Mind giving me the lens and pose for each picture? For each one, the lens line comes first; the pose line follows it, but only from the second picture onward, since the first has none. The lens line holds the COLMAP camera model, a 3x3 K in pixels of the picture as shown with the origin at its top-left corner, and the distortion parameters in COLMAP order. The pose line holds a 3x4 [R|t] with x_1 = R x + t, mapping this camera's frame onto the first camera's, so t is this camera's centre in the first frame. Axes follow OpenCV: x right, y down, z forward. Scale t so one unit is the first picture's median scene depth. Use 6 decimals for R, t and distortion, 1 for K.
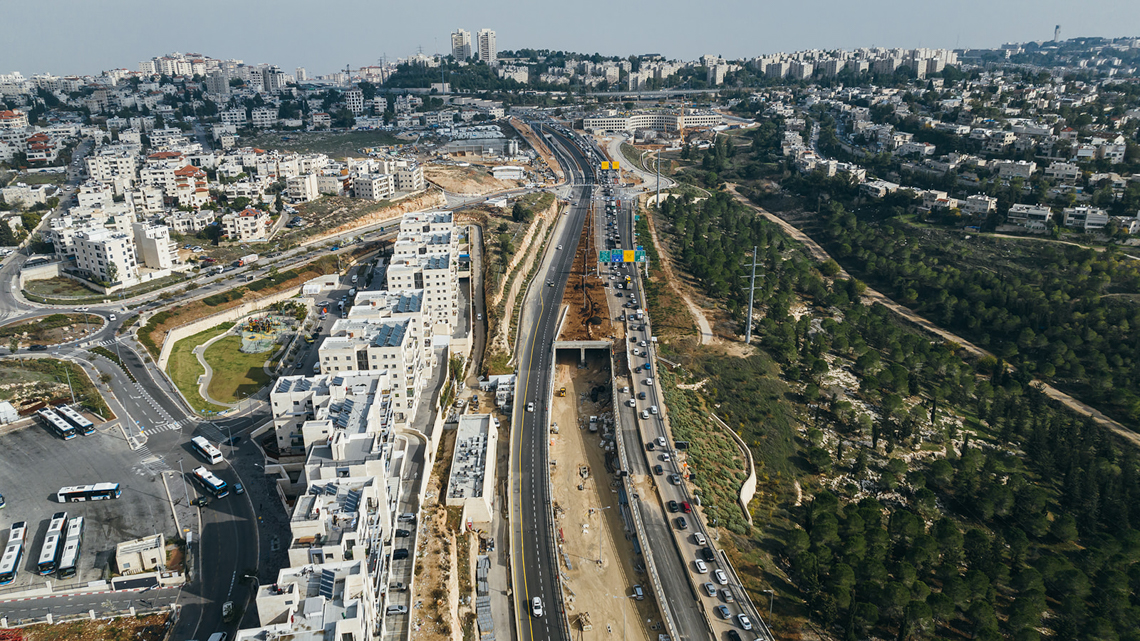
lens RADIAL K [[793.9, 0, 570.0], [0, 793.9, 320.5], [0, 0, 1]] dist [-0.018742, -0.003519]
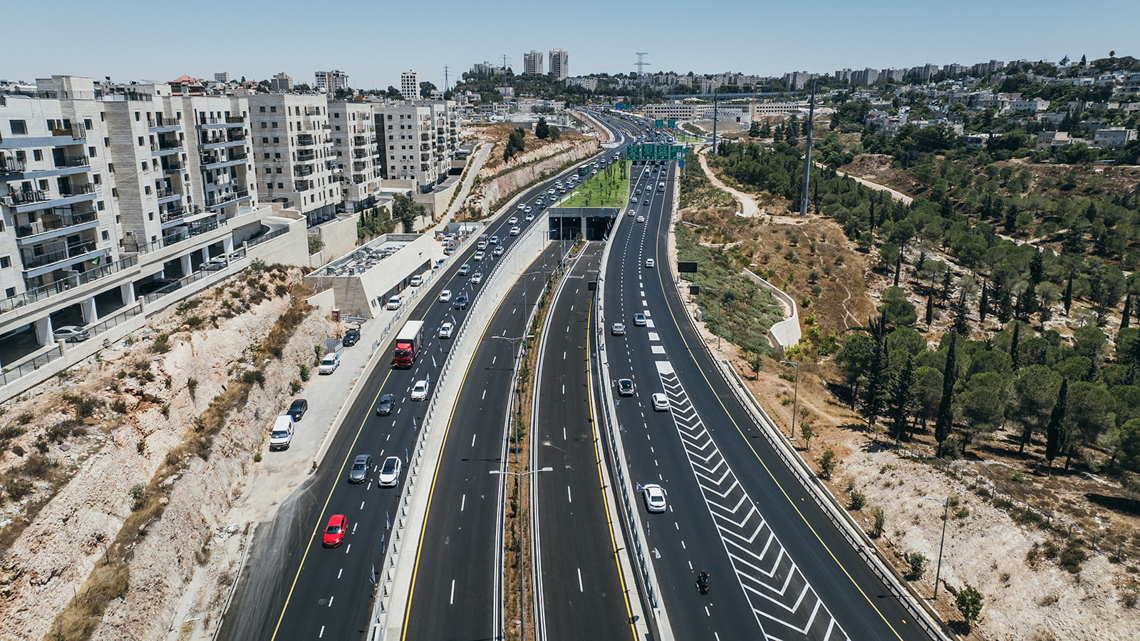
lens RADIAL K [[794.5, 0, 570.0], [0, 794.5, 320.5], [0, 0, 1]] dist [-0.062860, 0.087178]
pose [[0.993870, 0.029132, -0.106648, 0.059459], [-0.038524, 0.995455, -0.087092, 0.138124], [0.103626, 0.090666, 0.990475, 0.167478]]
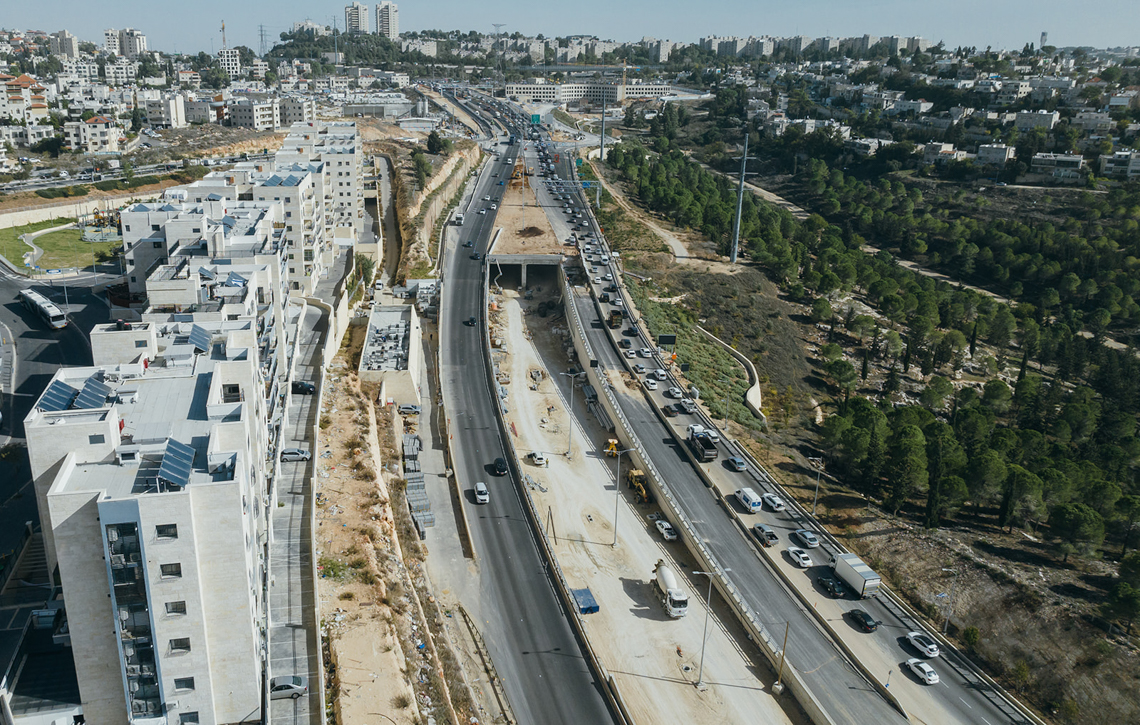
lens RADIAL K [[926.8, 0, 493.1], [0, 926.8, 361.6], [0, 0, 1]] dist [-0.038807, 0.038674]
pose [[0.999677, 0.013191, 0.021713, -0.022648], [-0.012628, 0.999586, -0.025849, 0.105521], [-0.022045, 0.025566, 0.999430, 0.063845]]
